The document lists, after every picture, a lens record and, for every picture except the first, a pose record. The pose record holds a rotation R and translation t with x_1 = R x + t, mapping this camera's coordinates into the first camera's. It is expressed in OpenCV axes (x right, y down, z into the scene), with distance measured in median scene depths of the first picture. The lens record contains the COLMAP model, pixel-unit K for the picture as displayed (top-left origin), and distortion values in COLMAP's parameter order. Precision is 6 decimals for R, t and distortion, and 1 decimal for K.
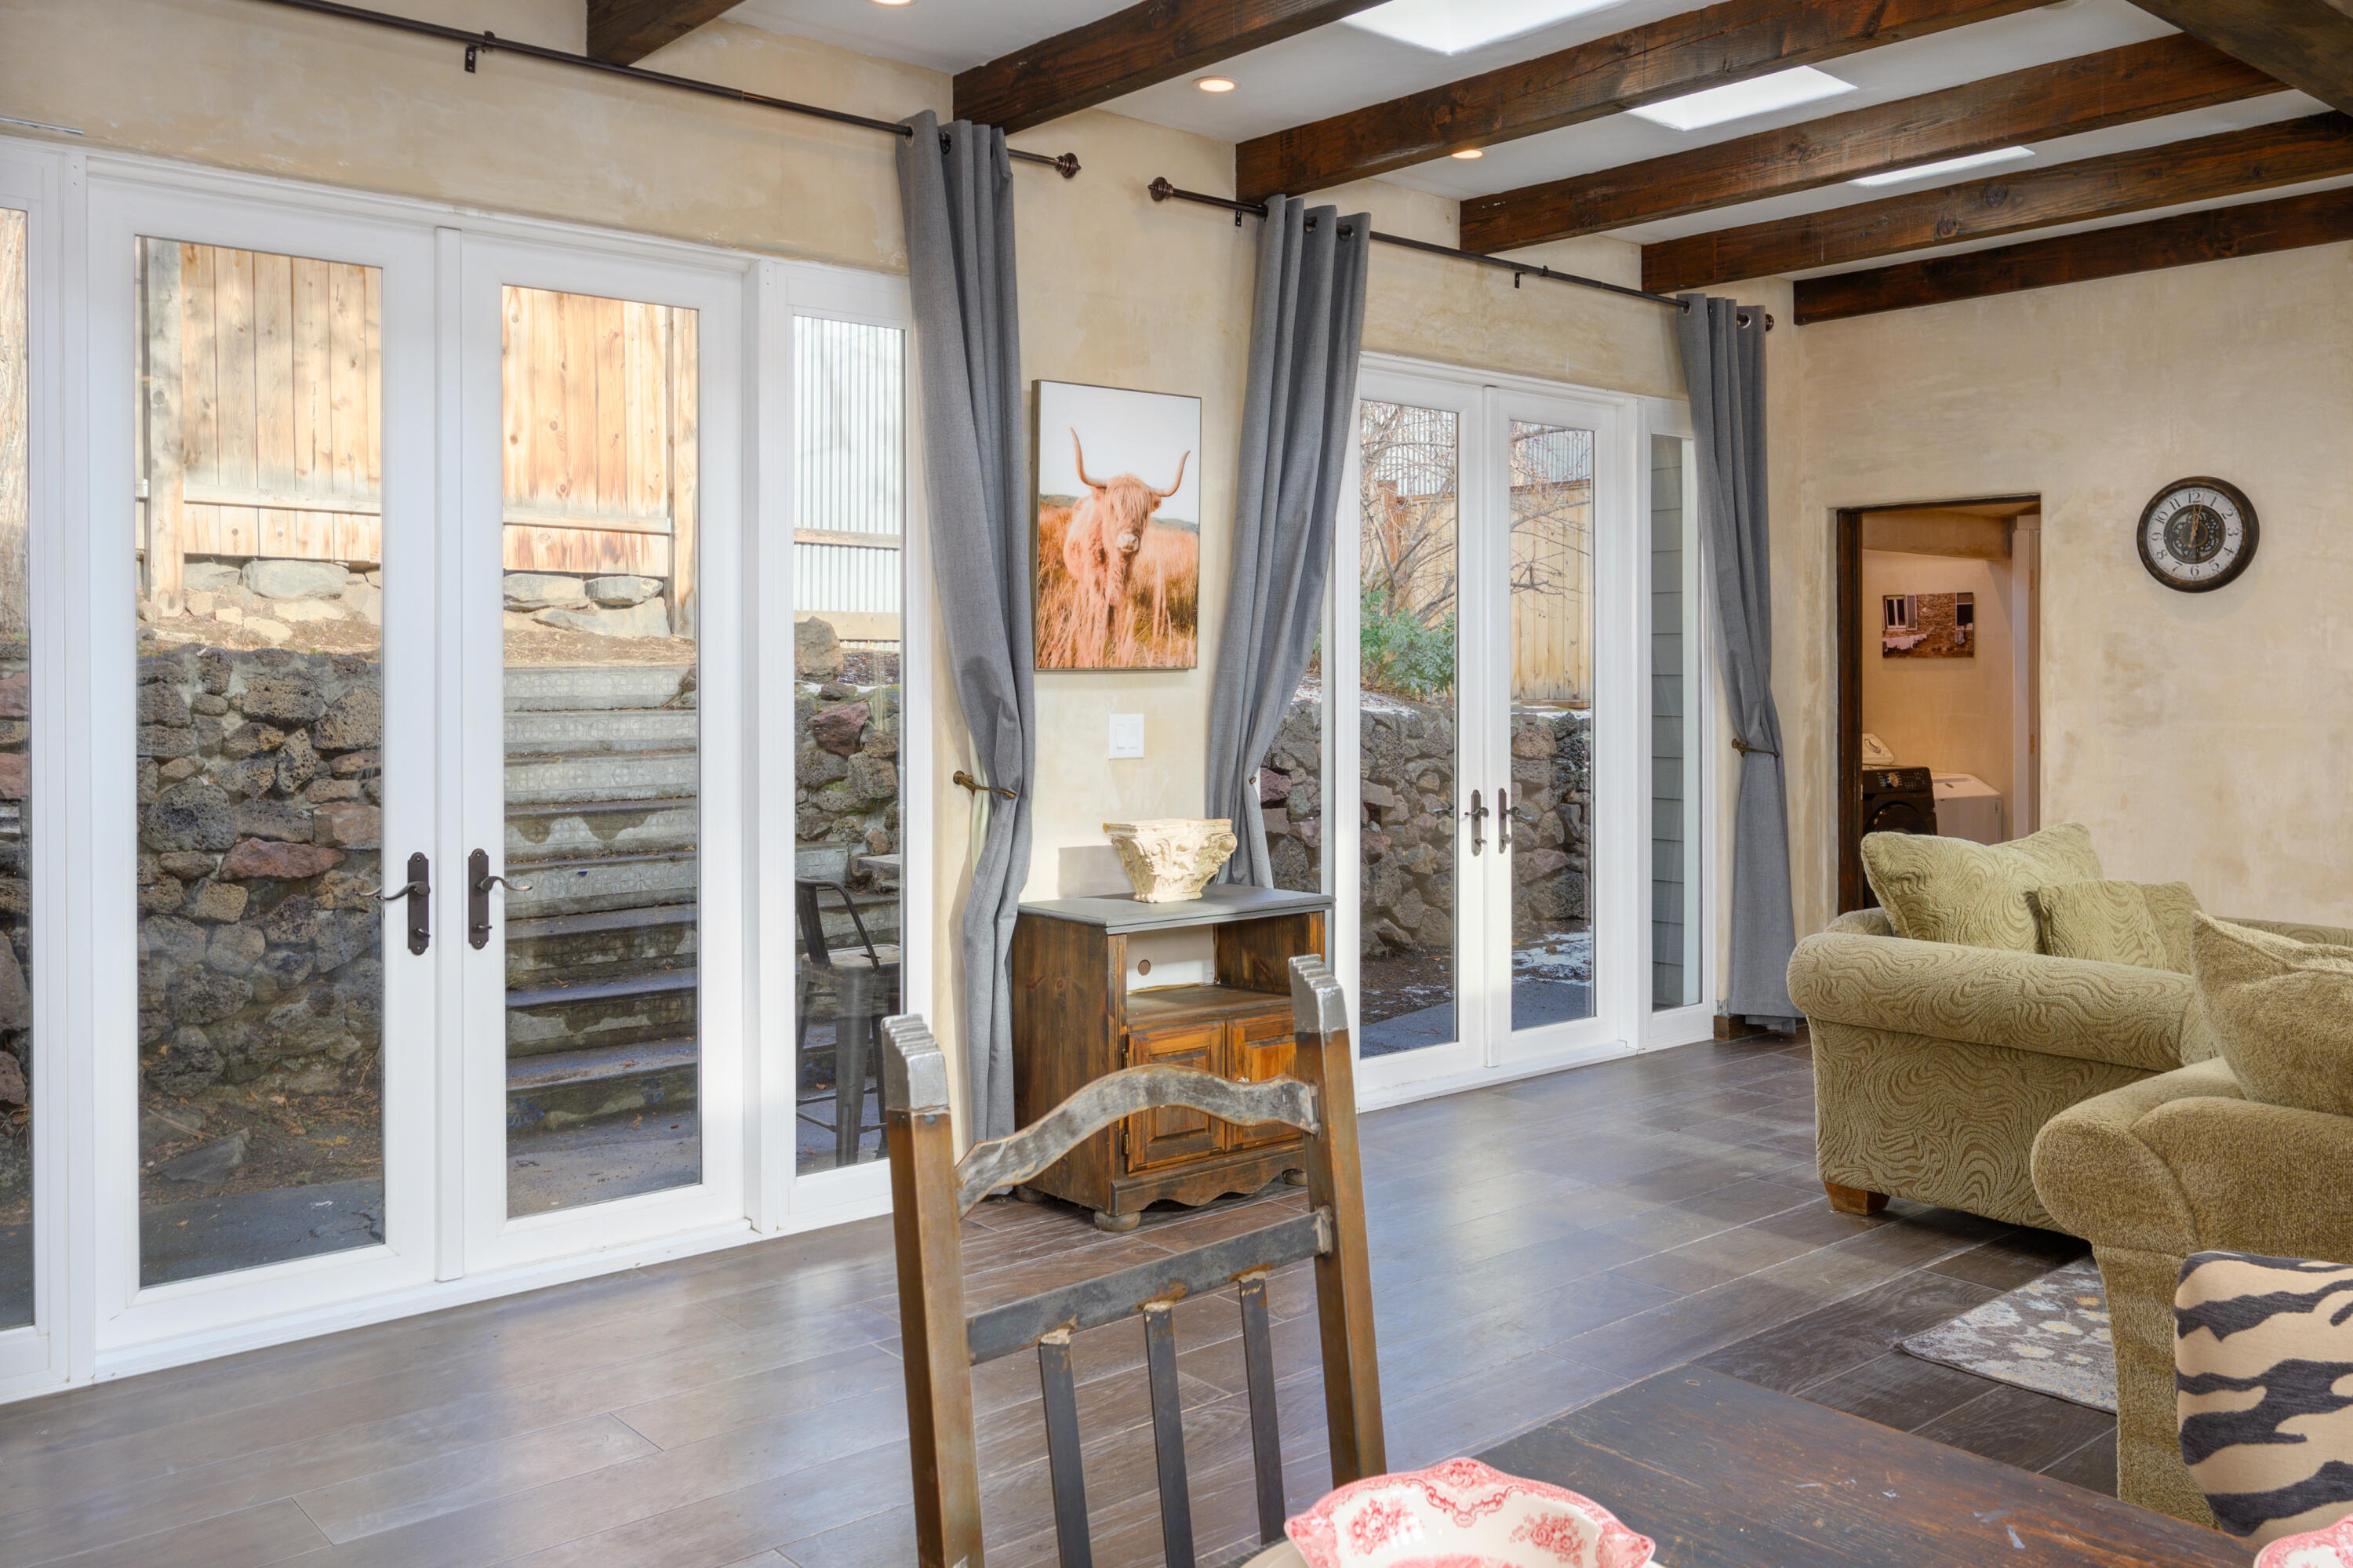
lens RADIAL K [[1935.1, 0, 1266.1], [0, 1935.1, 679.0], [0, 0, 1]] dist [0.008764, -0.003026]
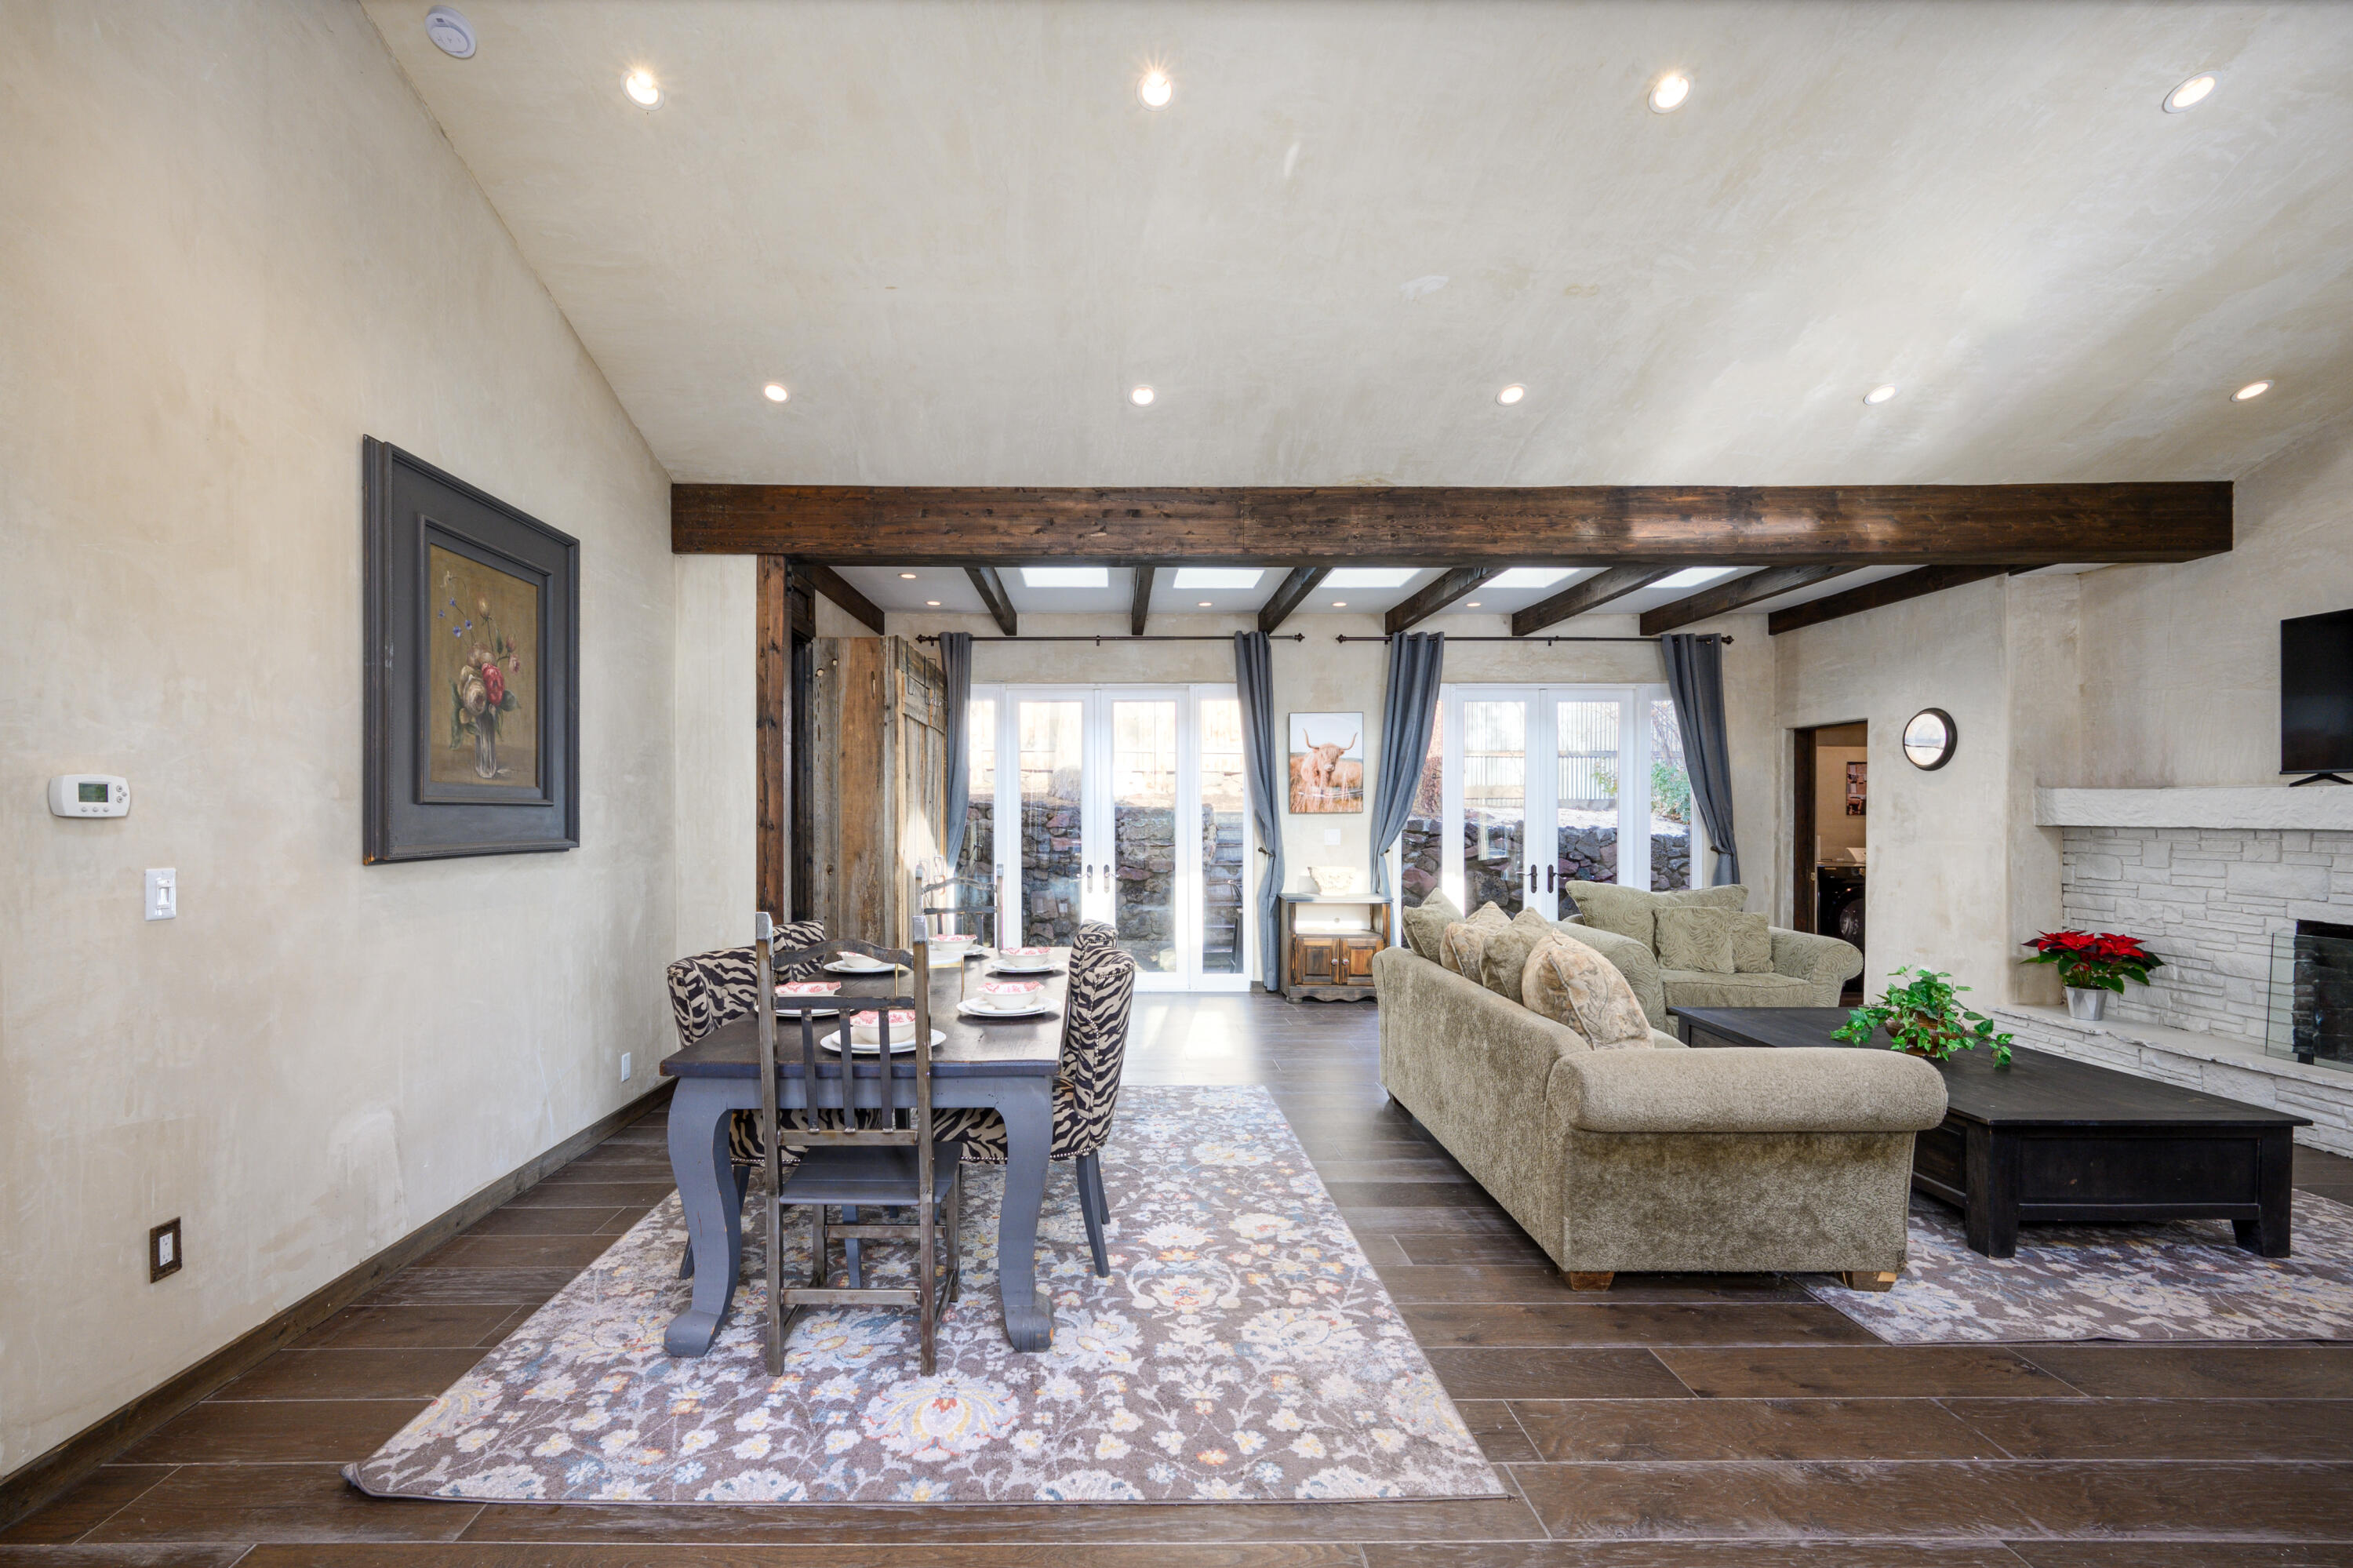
lens RADIAL K [[1020.9, 0, 1106.3], [0, 1020.9, 820.2], [0, 0, 1]] dist [0.003103, 0.000522]
pose [[0.748502, 0.004631, -0.663117, 0.649485], [-0.002041, 0.999987, 0.004680, -0.000432], [0.663130, -0.002149, 0.748502, -0.306167]]
